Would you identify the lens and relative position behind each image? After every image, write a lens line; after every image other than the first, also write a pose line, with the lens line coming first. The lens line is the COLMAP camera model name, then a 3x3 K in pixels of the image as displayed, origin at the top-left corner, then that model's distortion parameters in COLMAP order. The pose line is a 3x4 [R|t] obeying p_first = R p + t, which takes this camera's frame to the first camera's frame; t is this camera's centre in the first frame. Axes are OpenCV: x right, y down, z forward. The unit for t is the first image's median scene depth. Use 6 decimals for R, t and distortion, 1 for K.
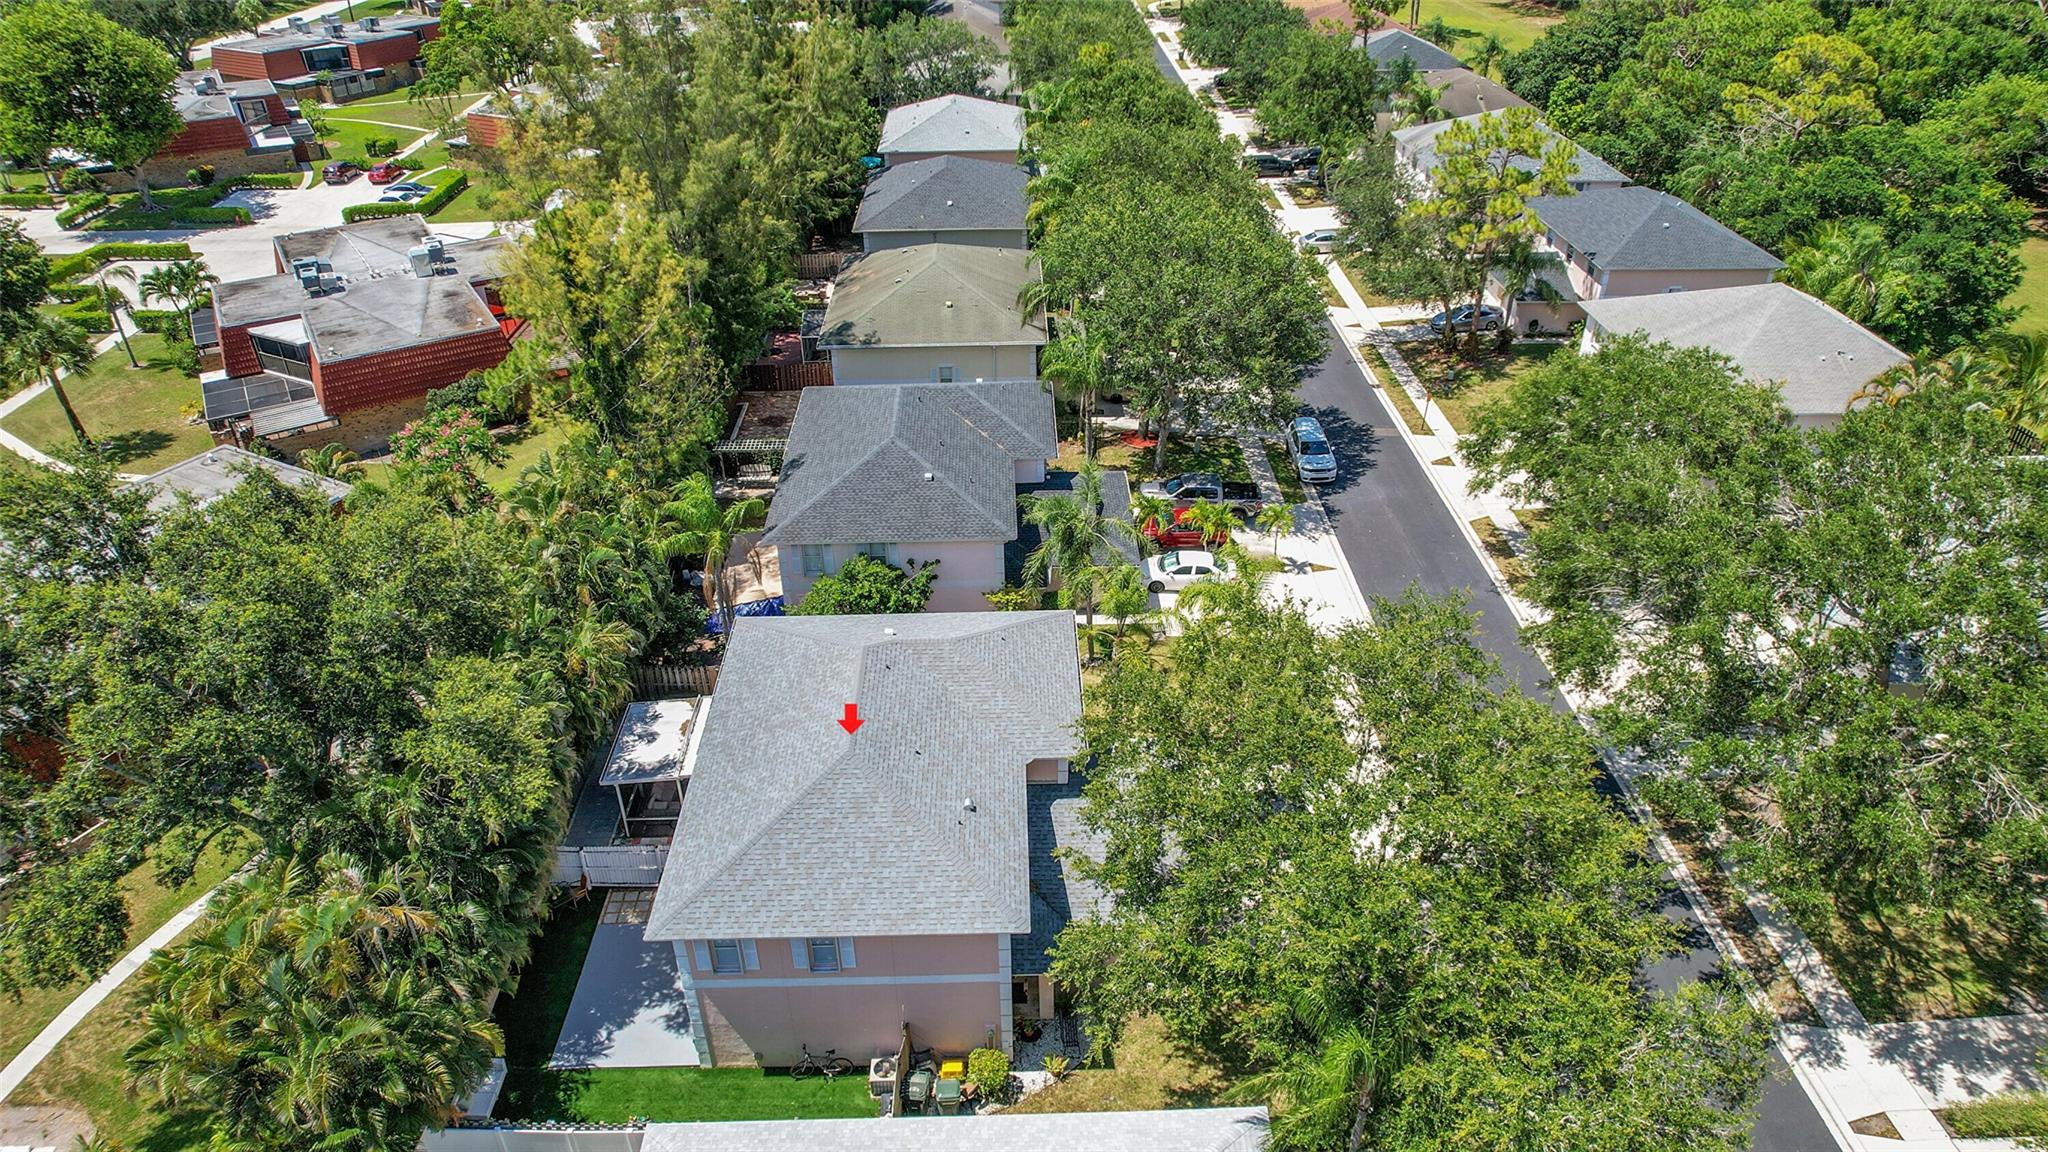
lens RADIAL K [[1302.8, 0, 1024.0], [0, 1302.8, 576.0], [0, 0, 1]] dist [-0.068522, 0.066806]
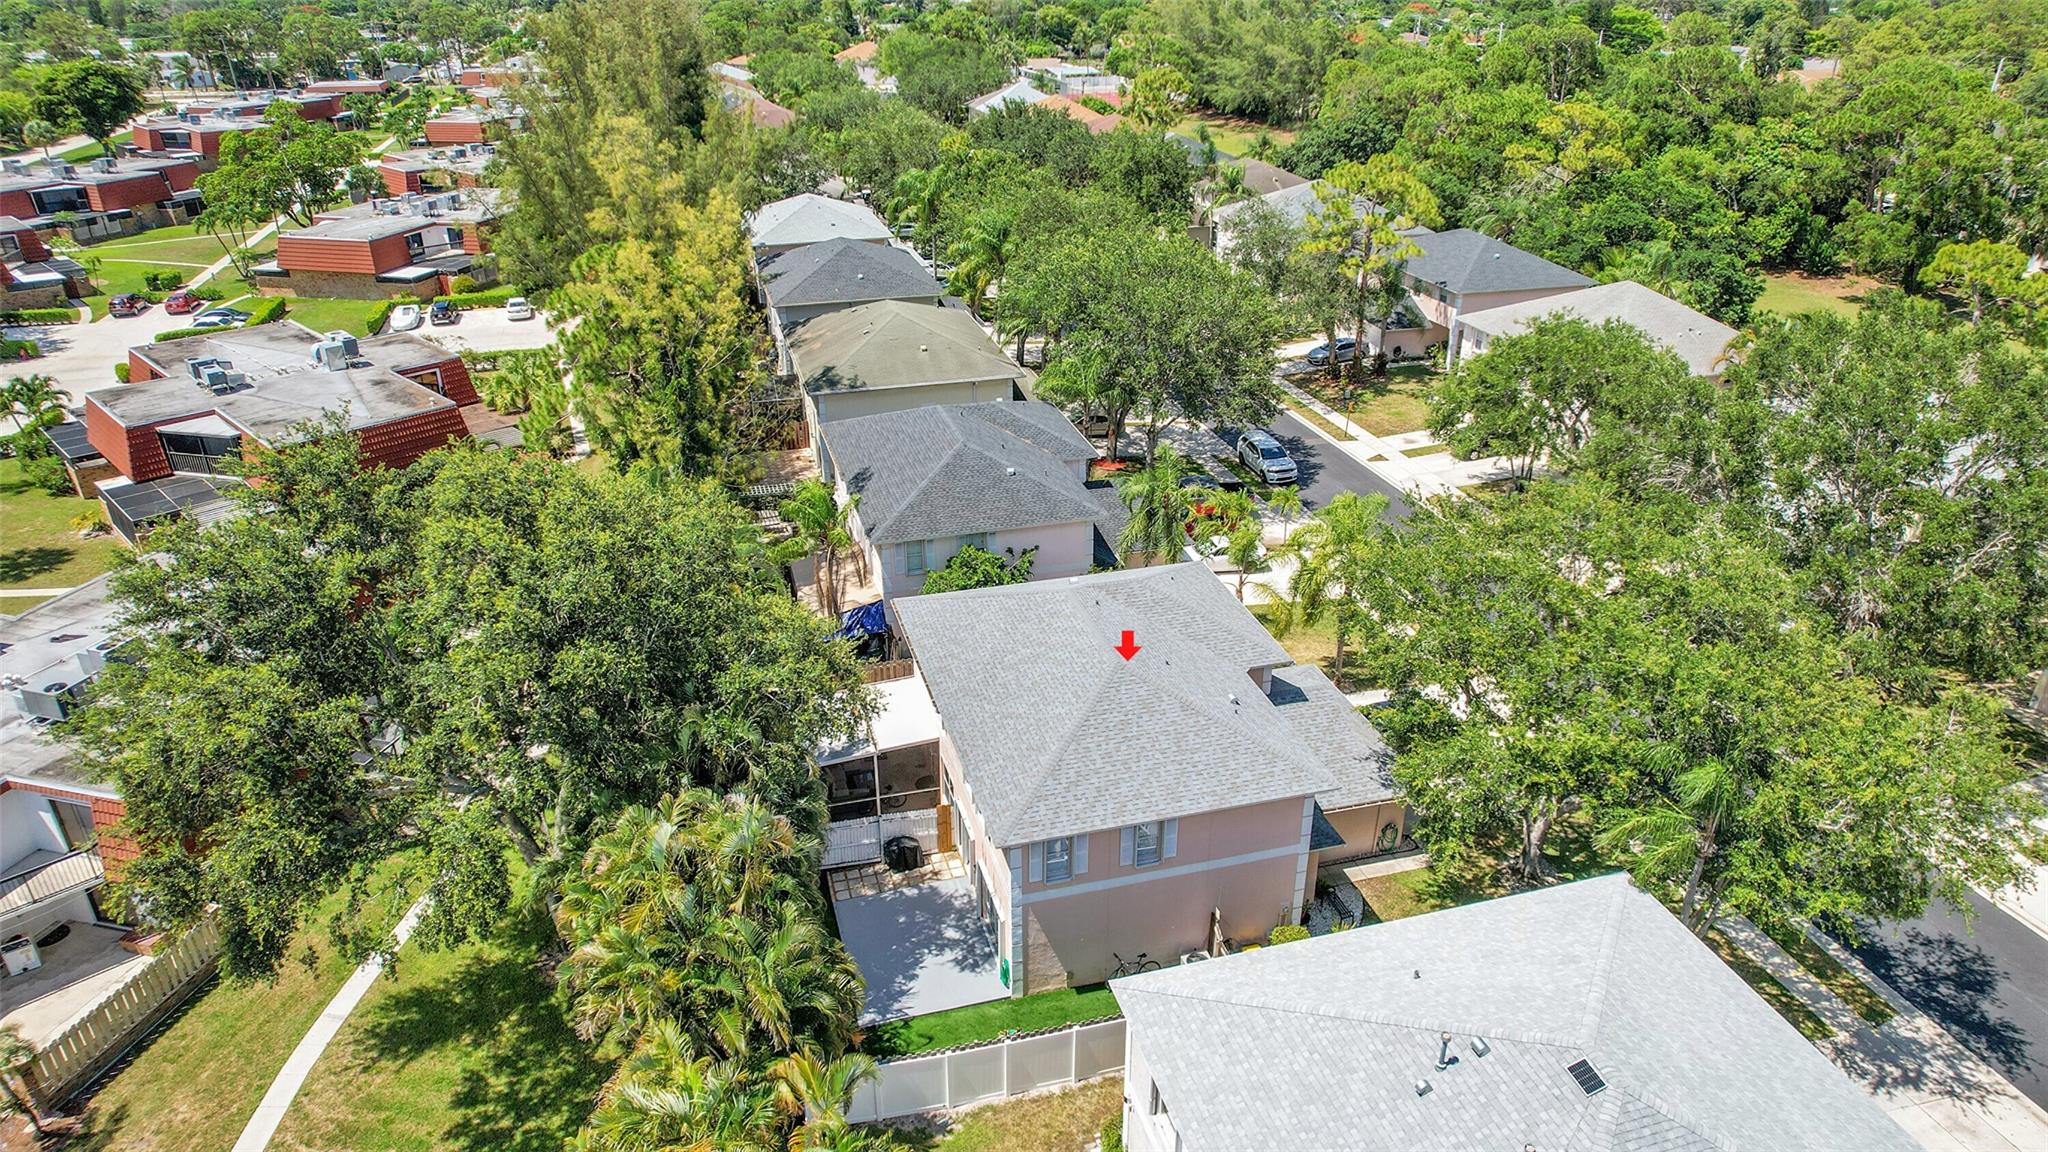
lens RADIAL K [[1302.8, 0, 1024.0], [0, 1302.8, 576.0], [0, 0, 1]] dist [-0.068522, 0.066806]
pose [[0.970466, -0.099913, 0.219575, -0.217752], [0.123729, 0.987514, -0.097502, 0.079819], [-0.207091, 0.121790, 0.970711, -0.007306]]
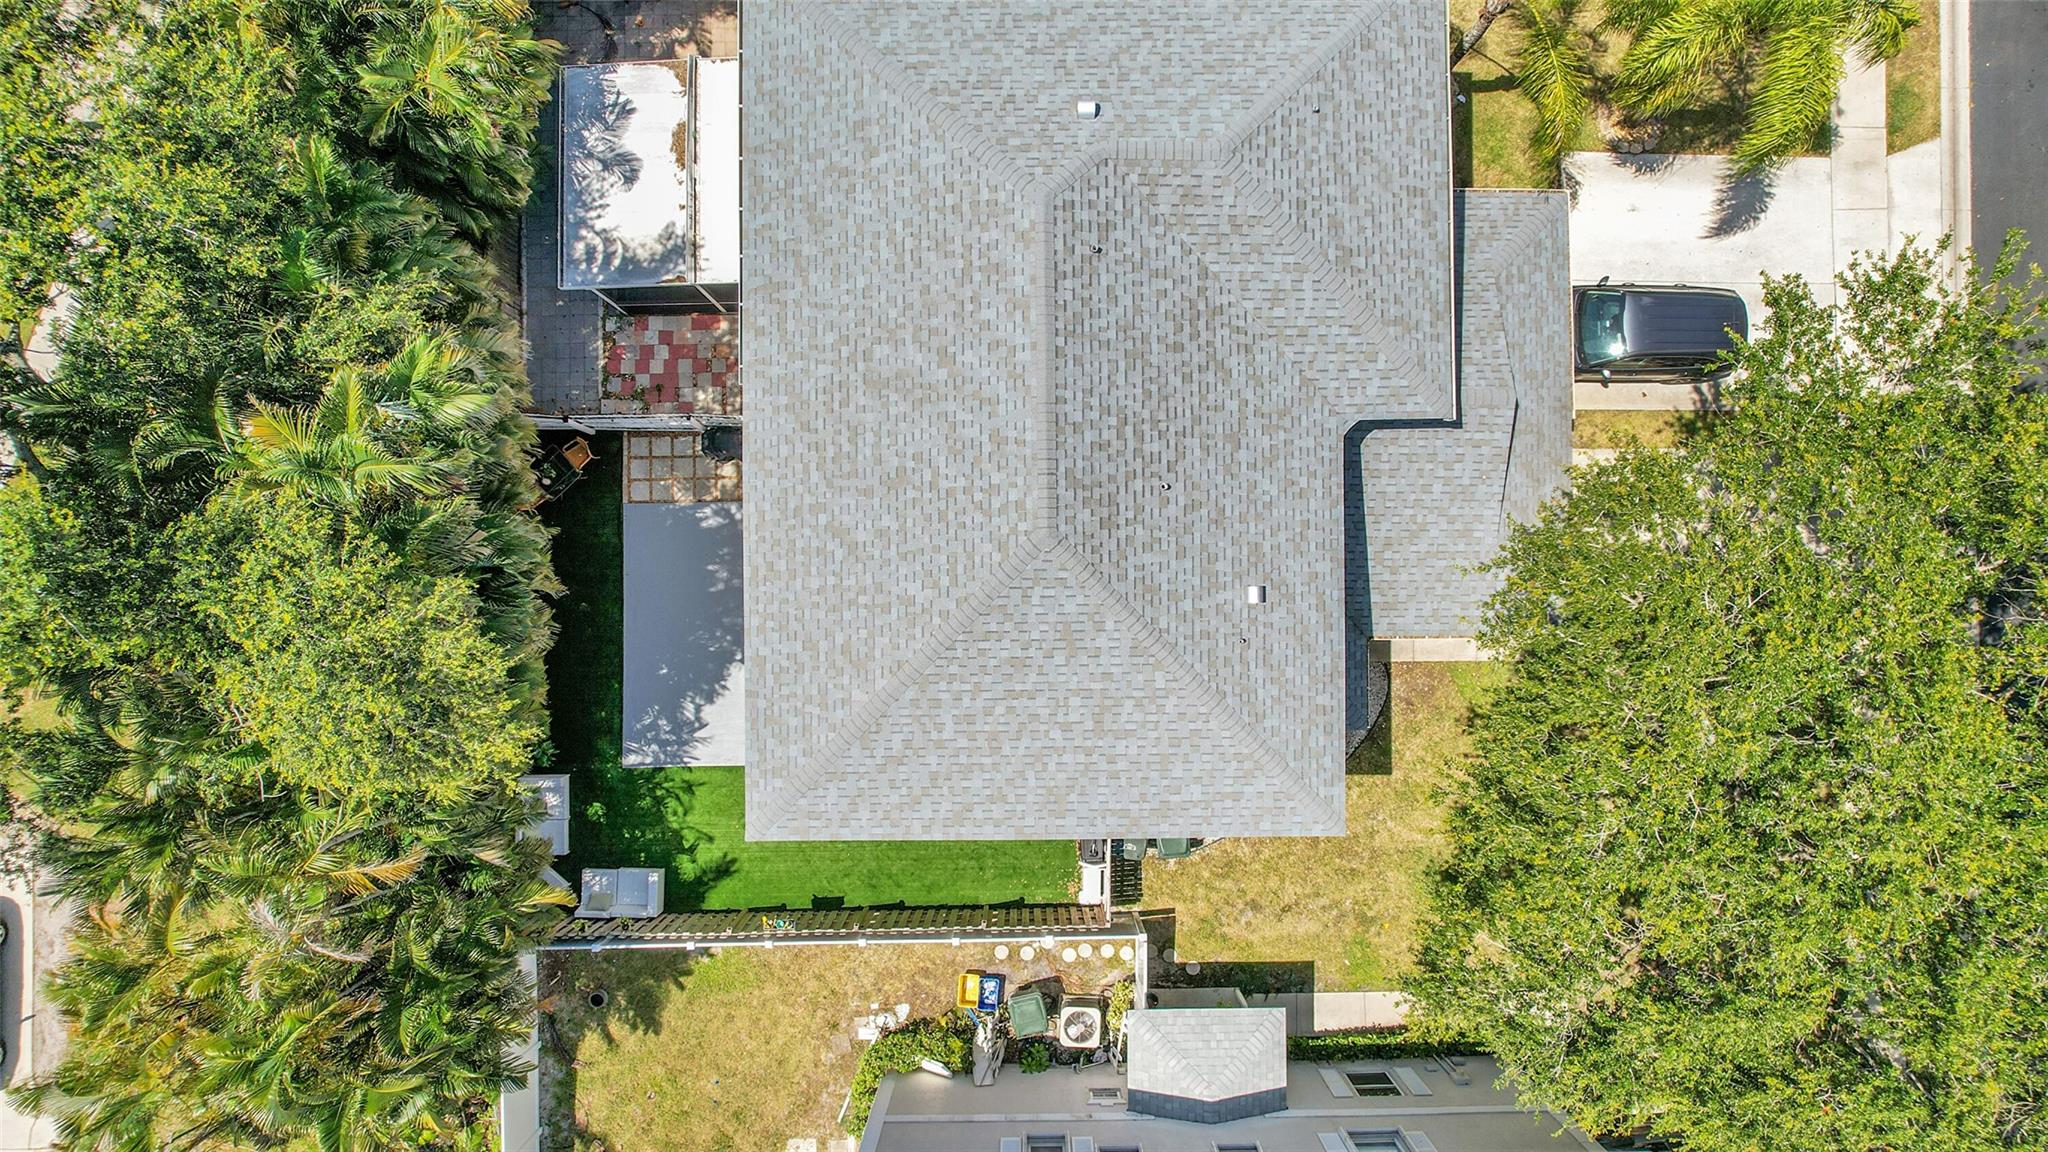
lens RADIAL K [[1251.9, 0, 1024.0], [0, 1251.9, 576.0], [0, 0, 1]] dist [-0.033834, 0.055591]
pose [[0.999869, 0.015907, 0.003001, -0.073247], [-0.011114, 0.539819, 0.841708, -0.145807], [0.011769, -0.841631, 0.539925, 0.355260]]
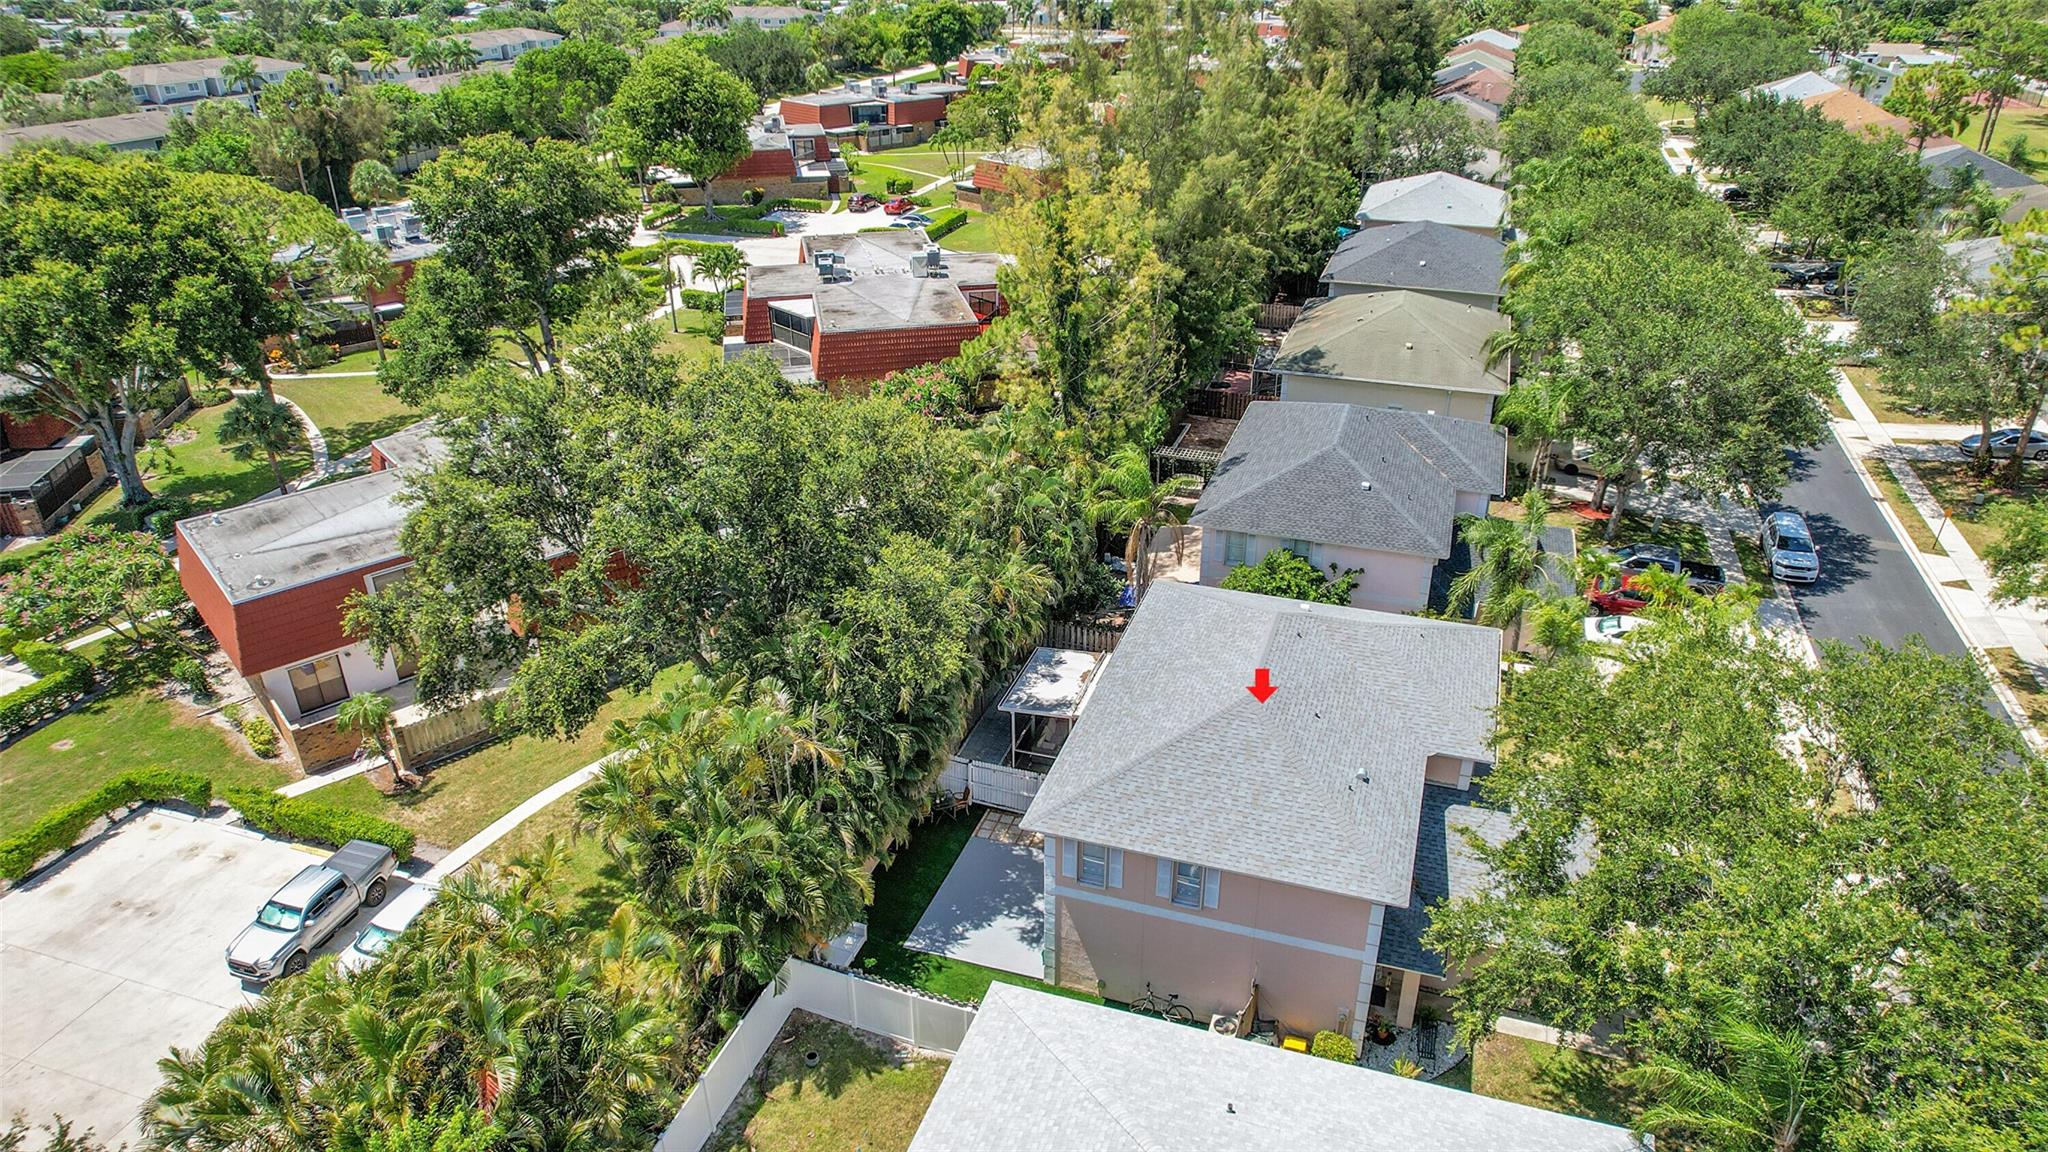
lens RADIAL K [[1300.9, 0, 1024.0], [0, 1300.9, 576.0], [0, 0, 1]] dist [-0.077145, 0.062862]
pose [[0.938358, 0.159918, -0.306447, -0.003896], [-0.184133, 0.981545, -0.051610, 0.063892], [0.292538, 0.104856, 0.950488, 0.002731]]
